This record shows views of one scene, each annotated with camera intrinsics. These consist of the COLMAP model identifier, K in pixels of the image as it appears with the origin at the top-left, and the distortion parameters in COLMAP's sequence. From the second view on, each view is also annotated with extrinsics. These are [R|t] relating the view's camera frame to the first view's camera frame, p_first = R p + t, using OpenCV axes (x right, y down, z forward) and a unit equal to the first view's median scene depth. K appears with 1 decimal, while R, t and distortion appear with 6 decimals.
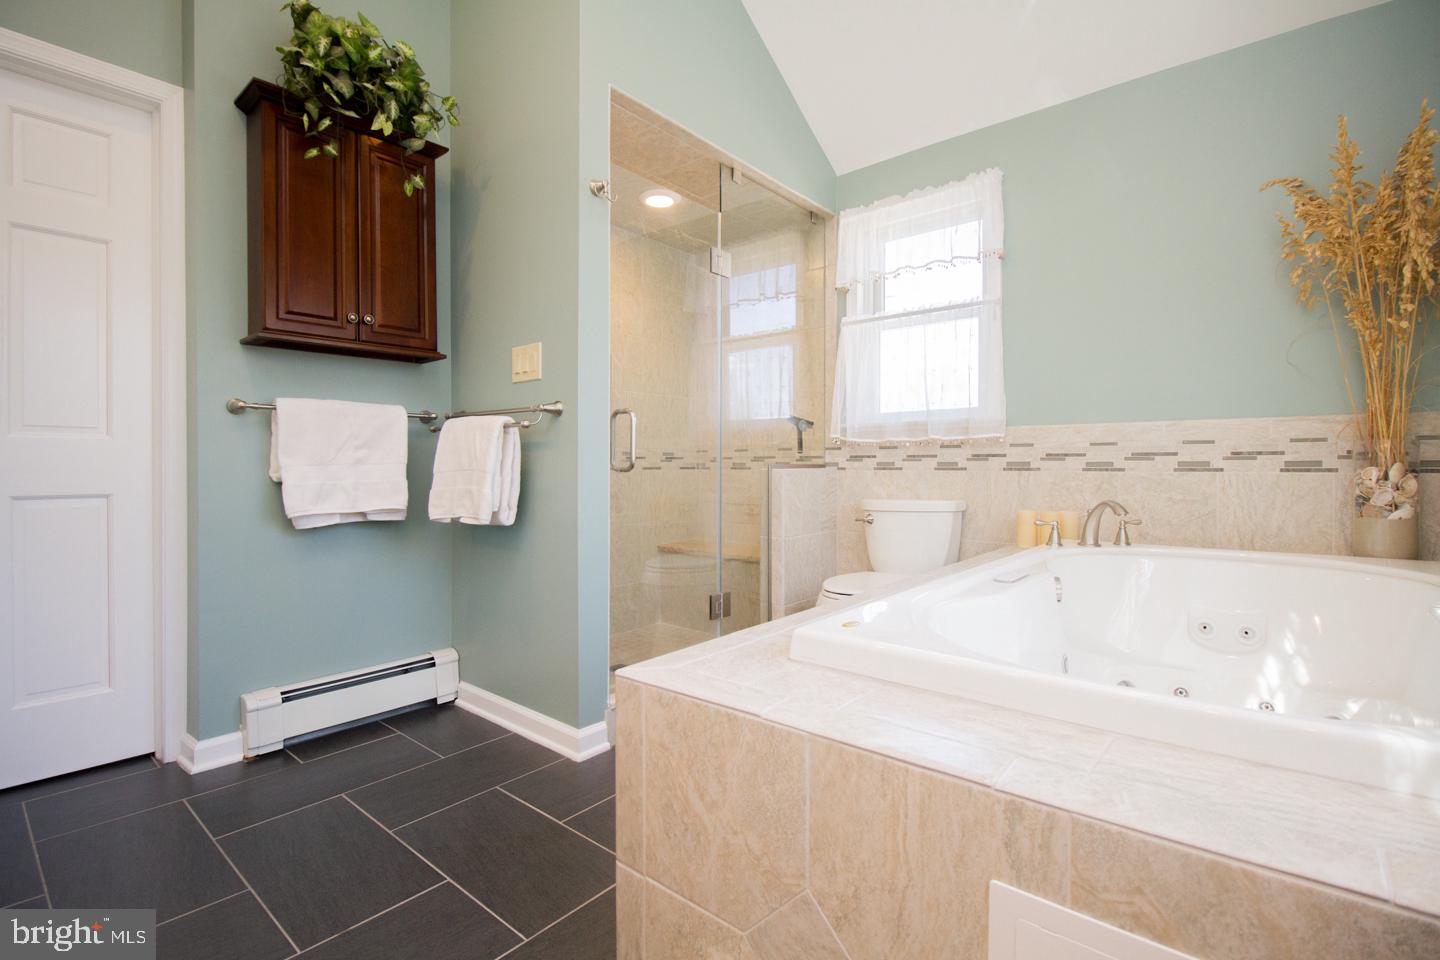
lens RADIAL K [[673.2, 0, 724.5], [0, 673.2, 471.4], [0, 0, 1]] dist [0.004769, -0.008362]
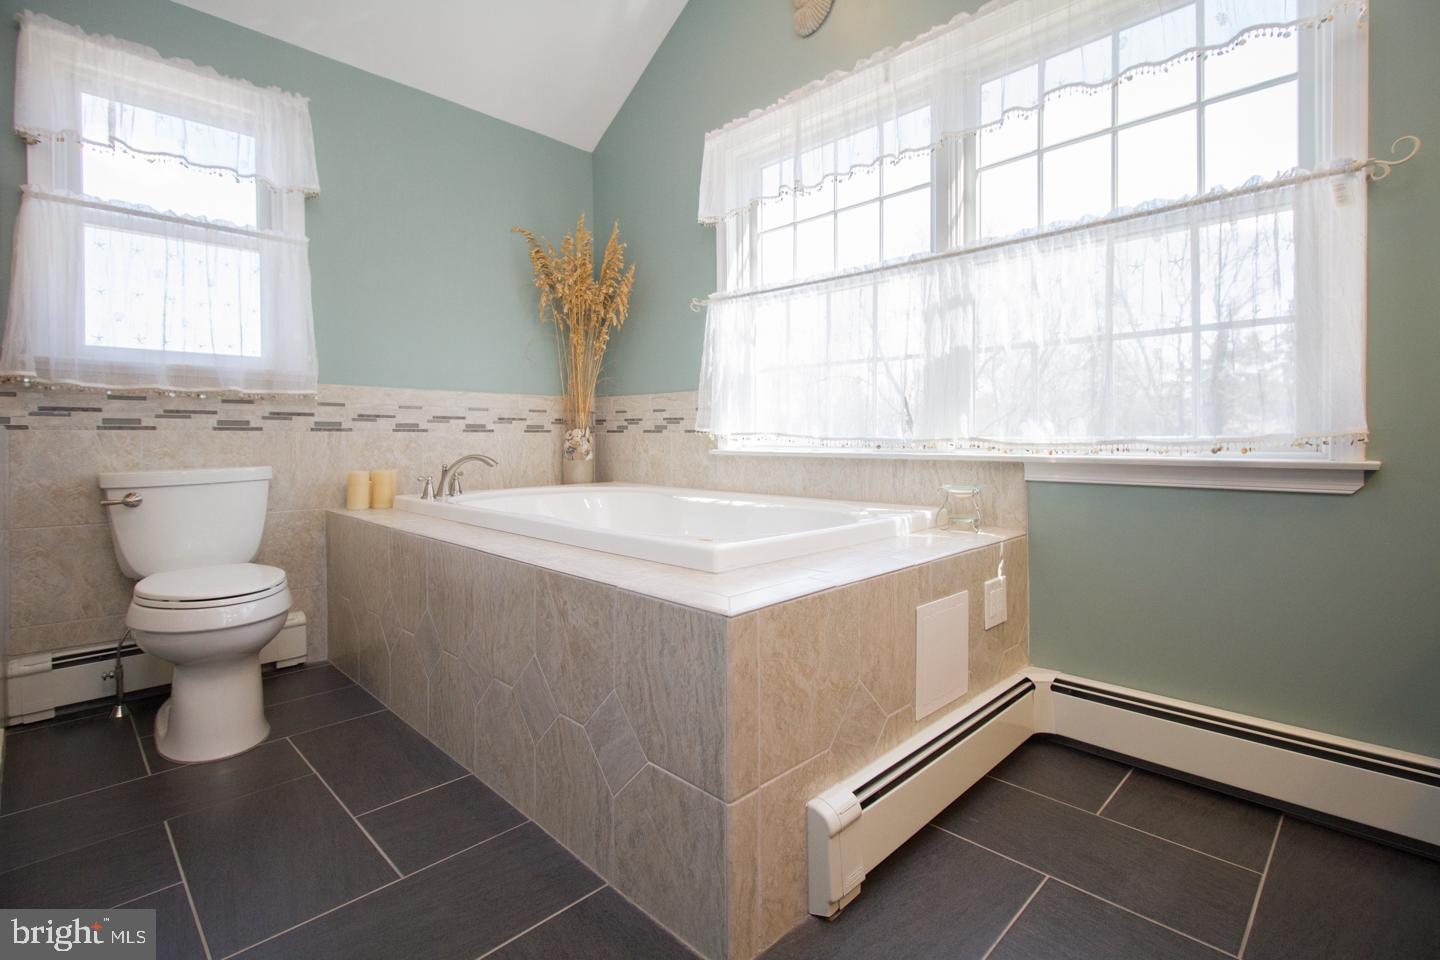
lens RADIAL K [[673.2, 0, 713.2], [0, 673.2, 450.3], [0, 0, 1]] dist [0.004769, -0.008362]
pose [[0.079982, -0.015872, 0.996670, -0.498213], [0.010512, 0.999831, 0.015079, 0.018400], [-0.996741, 0.009271, 0.080135, 0.410412]]
